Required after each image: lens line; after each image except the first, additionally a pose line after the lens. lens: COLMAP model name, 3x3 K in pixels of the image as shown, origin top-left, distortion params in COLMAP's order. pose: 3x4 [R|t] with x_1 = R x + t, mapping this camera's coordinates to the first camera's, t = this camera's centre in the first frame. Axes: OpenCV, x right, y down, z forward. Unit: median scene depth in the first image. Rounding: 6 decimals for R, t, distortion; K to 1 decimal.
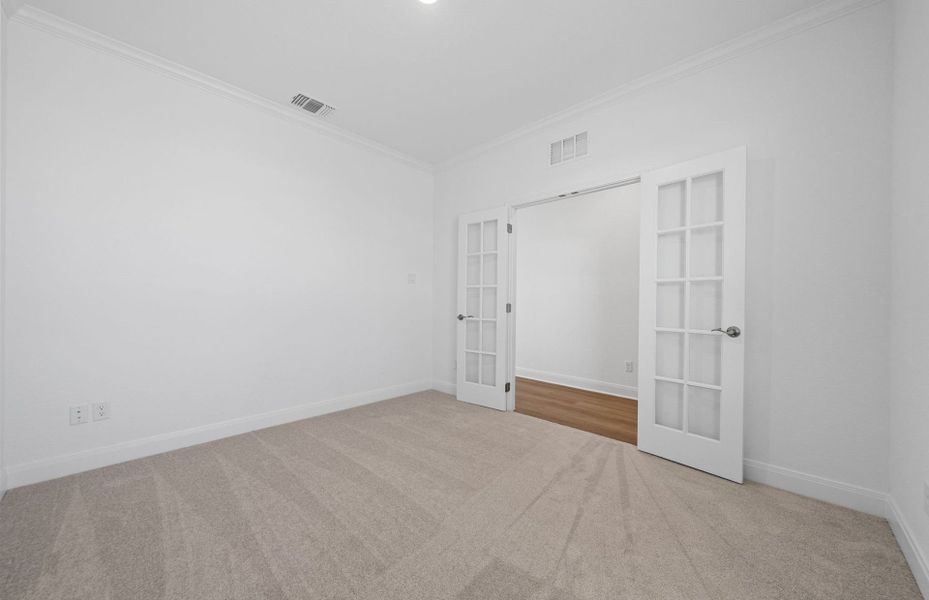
lens RADIAL K [[334.8, 0, 468.4], [0, 334.8, 302.2], [0, 0, 1]] dist [-0.002870, -0.000206]
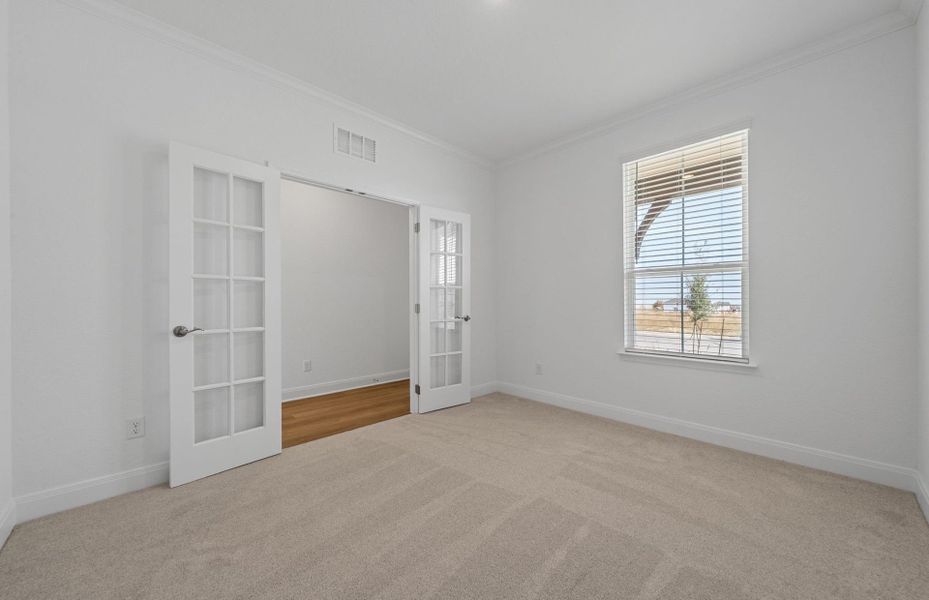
lens RADIAL K [[334.8, 0, 468.4], [0, 334.8, 302.2], [0, 0, 1]] dist [-0.002870, -0.000206]
pose [[0.054123, -0.009019, 0.998494, -0.651007], [0.004105, 0.999953, 0.008809, -0.006961], [-0.998526, 0.003622, 0.054157, 0.606609]]
